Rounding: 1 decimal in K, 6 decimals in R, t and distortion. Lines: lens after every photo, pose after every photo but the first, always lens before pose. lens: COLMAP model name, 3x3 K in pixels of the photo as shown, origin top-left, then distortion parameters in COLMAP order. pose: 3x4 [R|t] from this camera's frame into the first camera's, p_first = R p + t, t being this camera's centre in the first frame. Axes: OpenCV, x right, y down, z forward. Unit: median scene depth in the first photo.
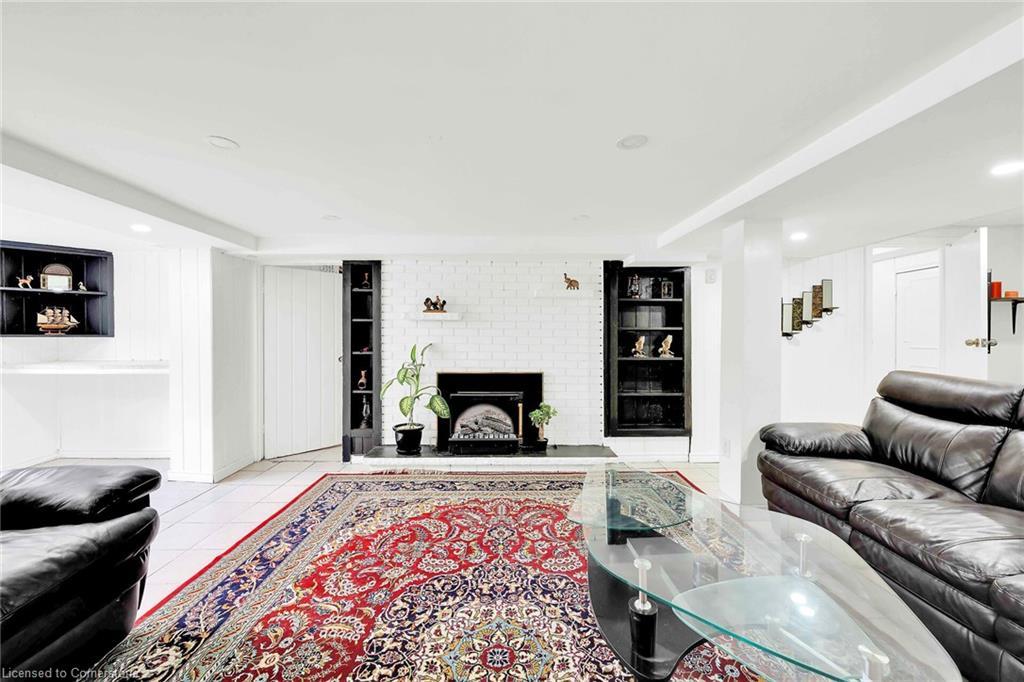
lens RADIAL K [[411.7, 0, 511.5], [0, 411.7, 336.5], [0, 0, 1]] dist [-0.002873, -0.000337]
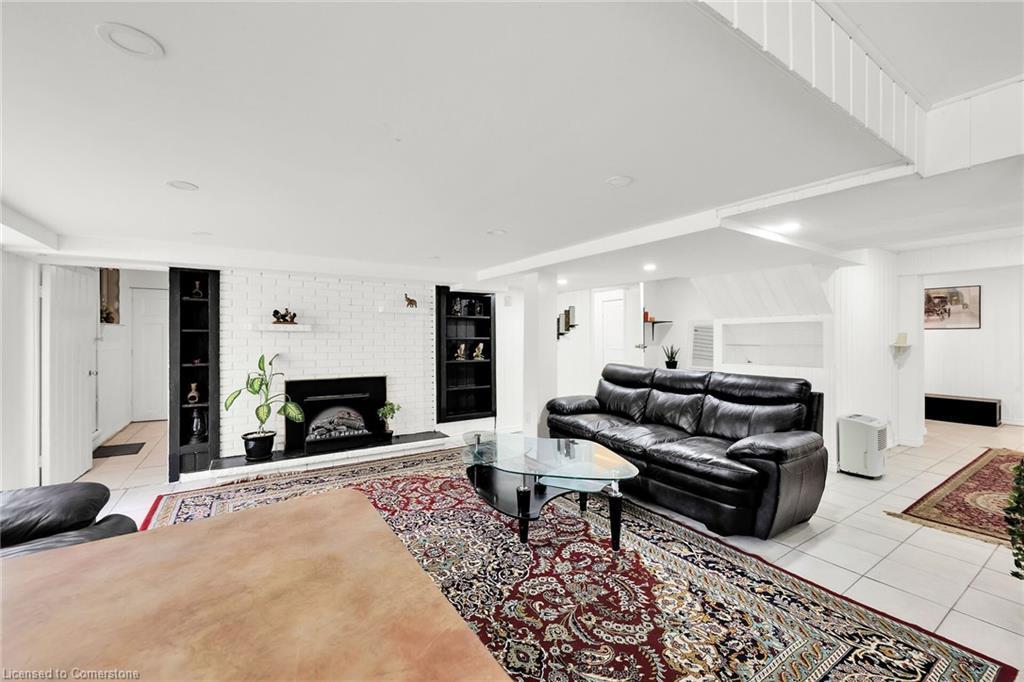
lens RADIAL K [[411.7, 0, 511.5], [0, 411.7, 336.5], [0, 0, 1]] dist [-0.002873, -0.000337]
pose [[0.851892, -0.001812, 0.523715, -0.251638], [0.004415, 0.999983, -0.003721, -0.020616], [-0.523699, 0.005482, 0.851886, -0.214477]]
